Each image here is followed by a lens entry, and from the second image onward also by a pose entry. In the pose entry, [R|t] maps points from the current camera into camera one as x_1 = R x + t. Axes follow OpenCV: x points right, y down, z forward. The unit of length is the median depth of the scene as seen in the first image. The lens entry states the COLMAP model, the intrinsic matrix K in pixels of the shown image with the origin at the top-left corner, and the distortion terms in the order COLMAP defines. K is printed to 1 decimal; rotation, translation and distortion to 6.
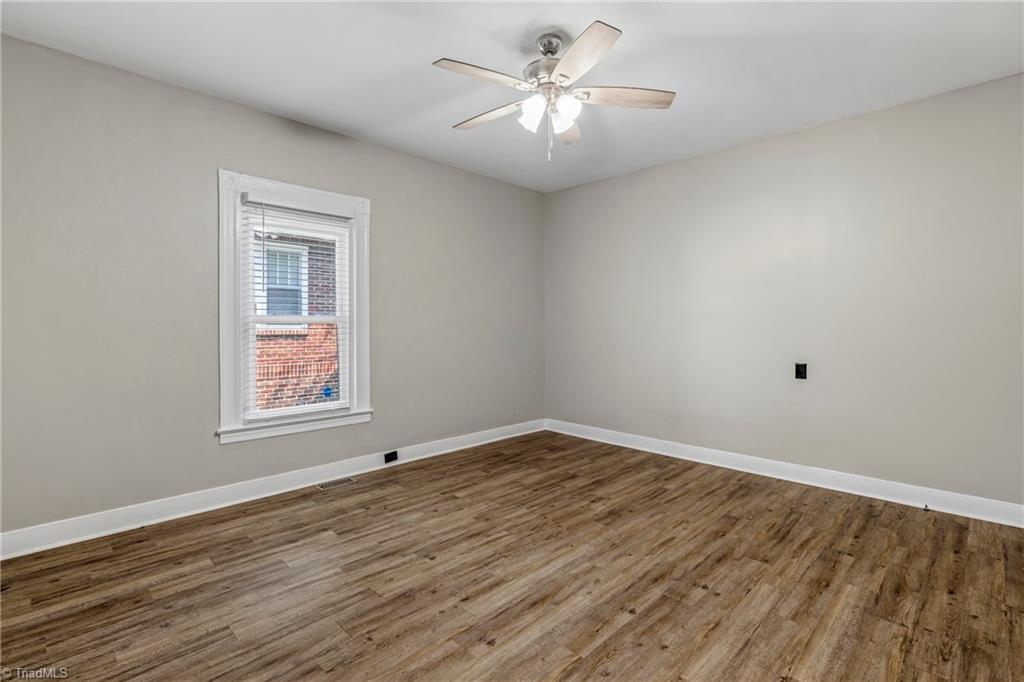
lens RADIAL K [[474.1, 0, 511.6], [0, 474.1, 331.5], [0, 0, 1]] dist [0.001362, 0.000023]
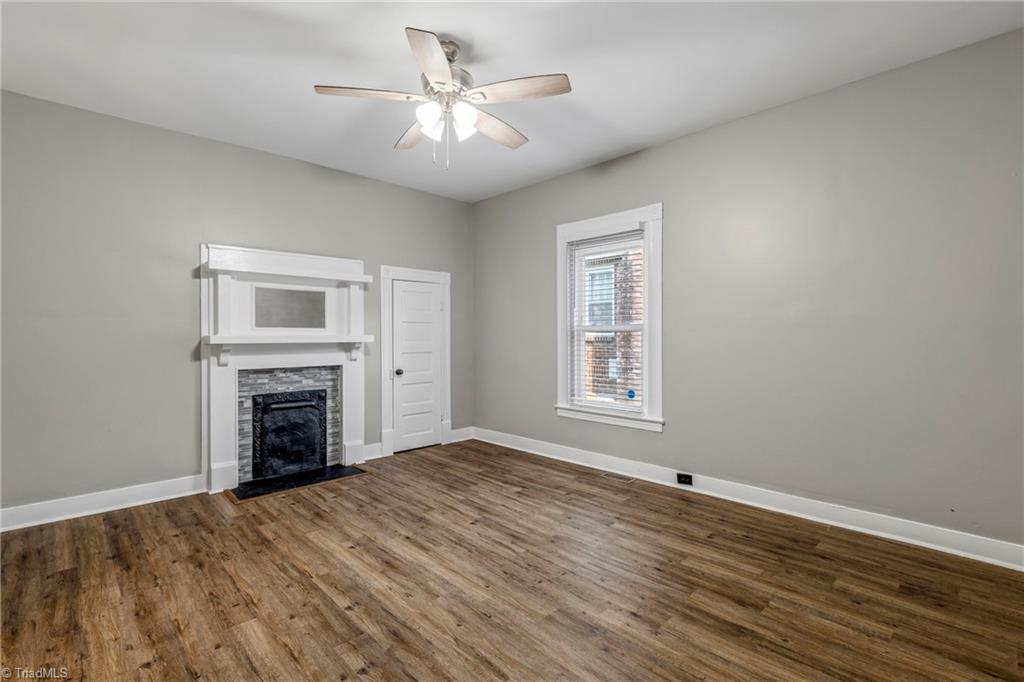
lens RADIAL K [[467.7, 0, 512.0], [0, 467.7, 341.0], [0, 0, 1]] dist [0.001190, -0.000050]
pose [[-0.010928, 0.013781, -0.999845, 0.922555], [-0.009225, 0.999861, 0.013882, -0.009599], [0.999898, 0.009375, -0.010799, 0.990837]]
